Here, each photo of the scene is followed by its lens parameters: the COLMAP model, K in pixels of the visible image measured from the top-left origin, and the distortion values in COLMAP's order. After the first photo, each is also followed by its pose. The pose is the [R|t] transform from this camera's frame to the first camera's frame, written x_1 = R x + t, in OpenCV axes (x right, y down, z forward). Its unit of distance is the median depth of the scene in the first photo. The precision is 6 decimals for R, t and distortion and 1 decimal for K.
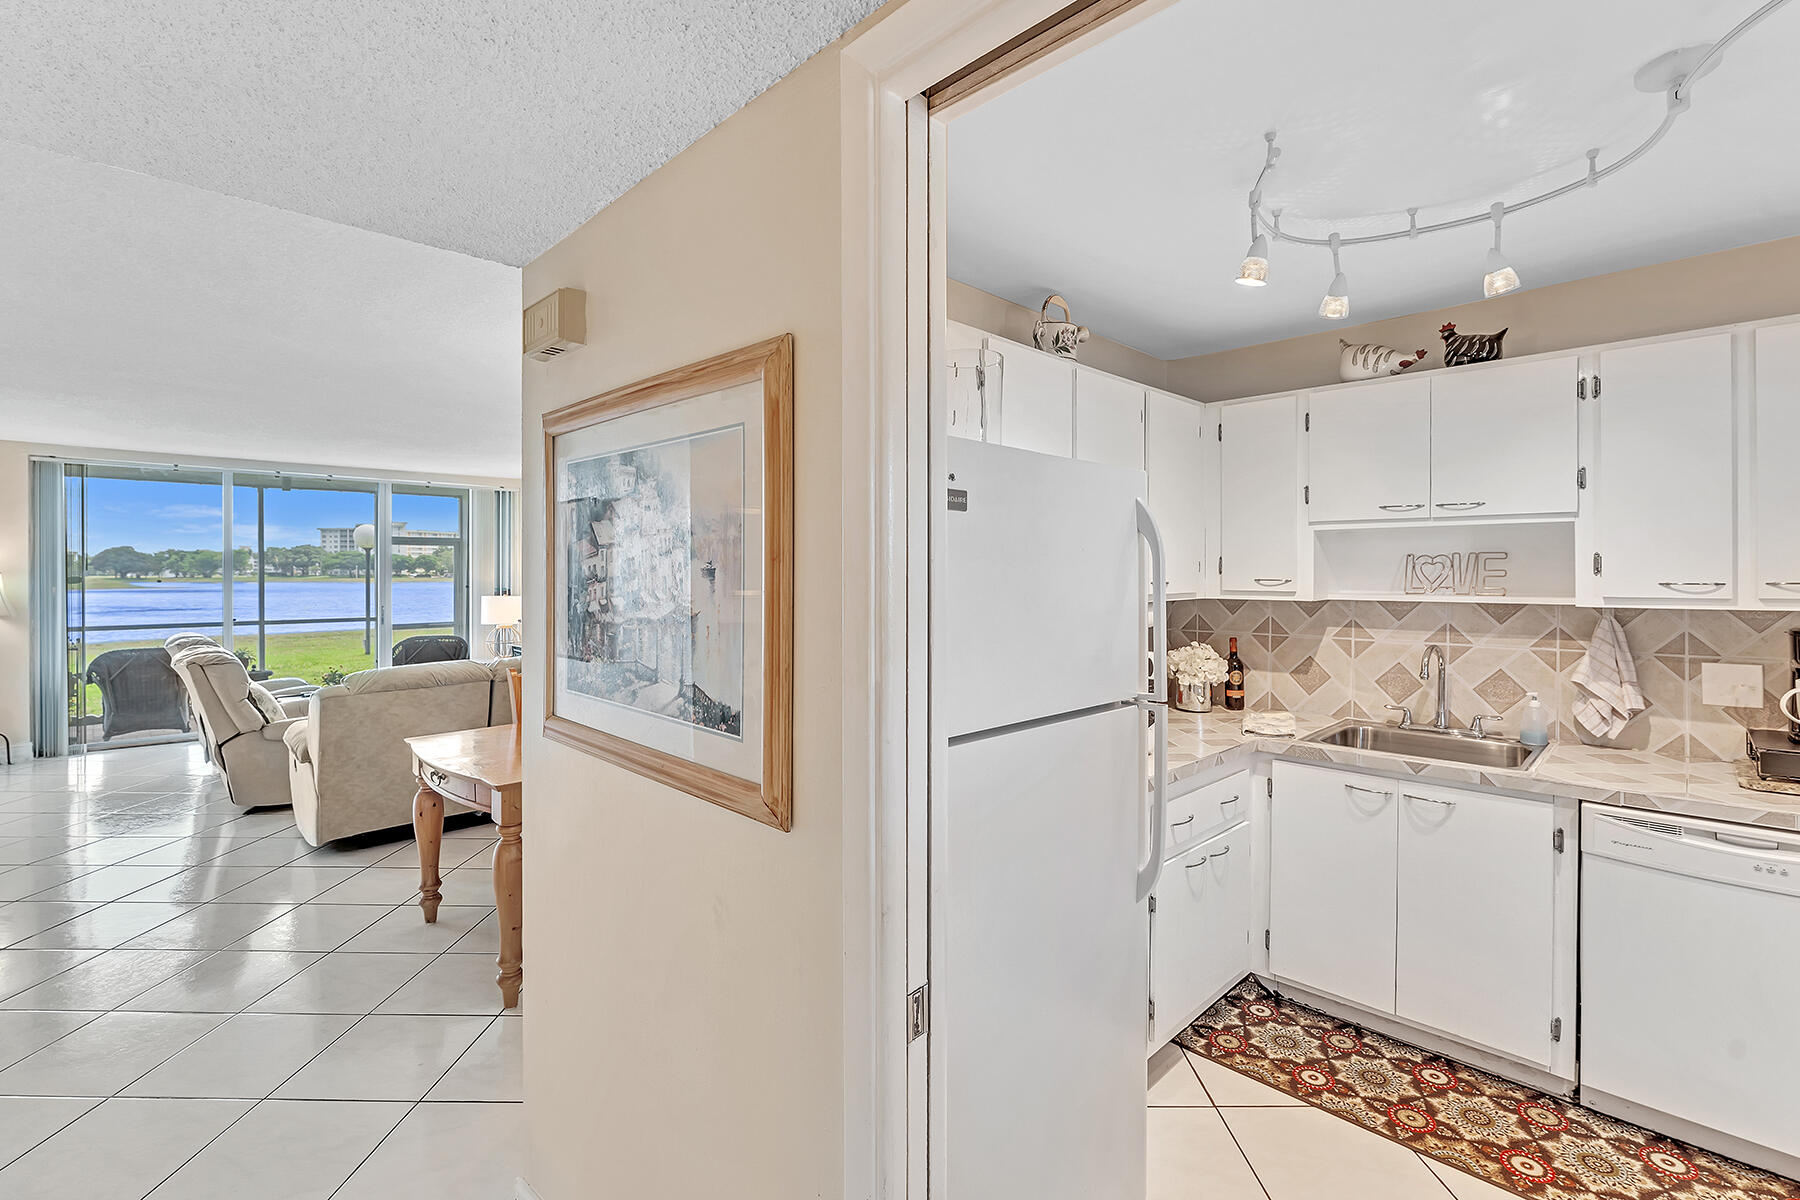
lens RADIAL K [[802.7, 0, 895.3], [0, 802.7, 575.8], [0, 0, 1]] dist [-0.010494, 0.000309]
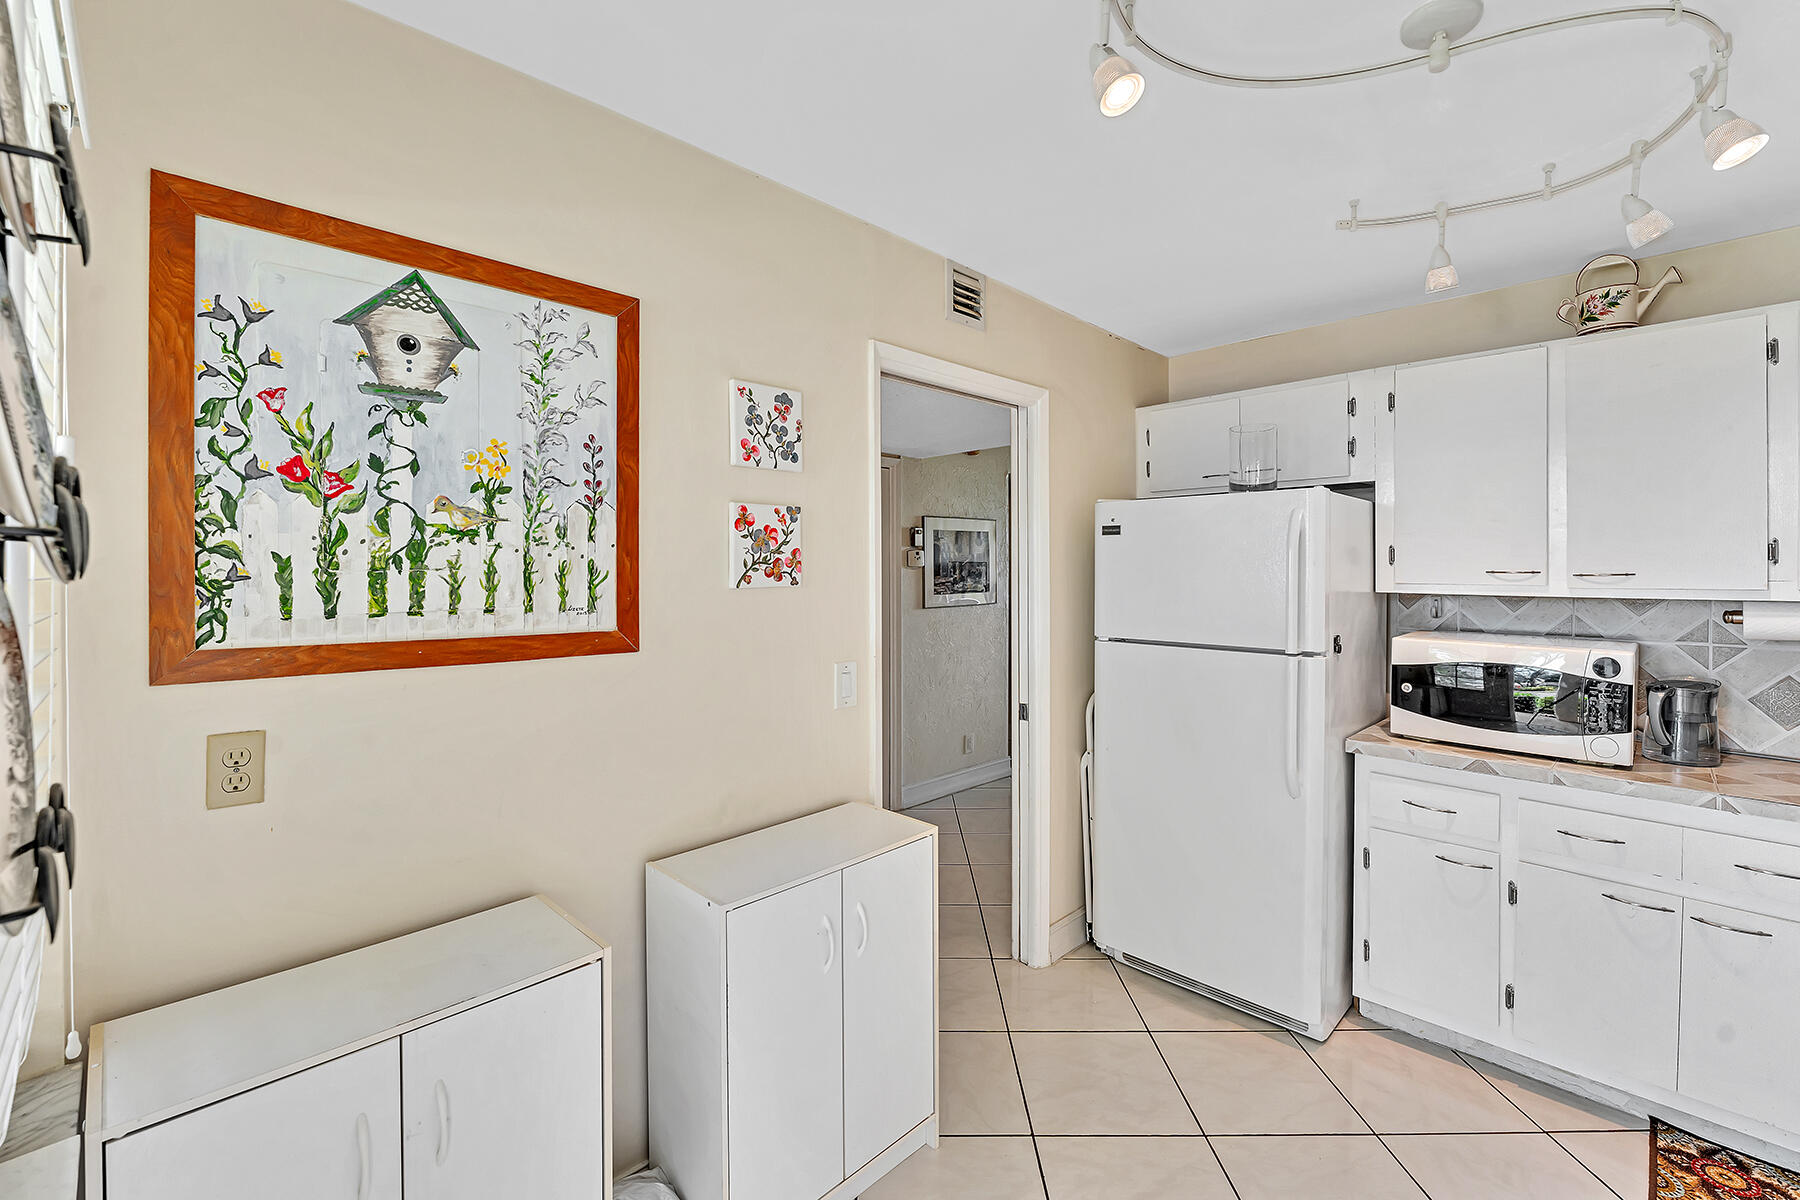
lens RADIAL K [[779.6, 0, 901.1], [0, 779.6, 560.3], [0, 0, 1]] dist [-0.007984, -0.000168]
pose [[0.004058, -0.007829, -0.999961, 1.124127], [-0.001784, 0.999968, -0.007836, 0.003007], [0.999990, 0.001816, 0.004044, 0.206286]]
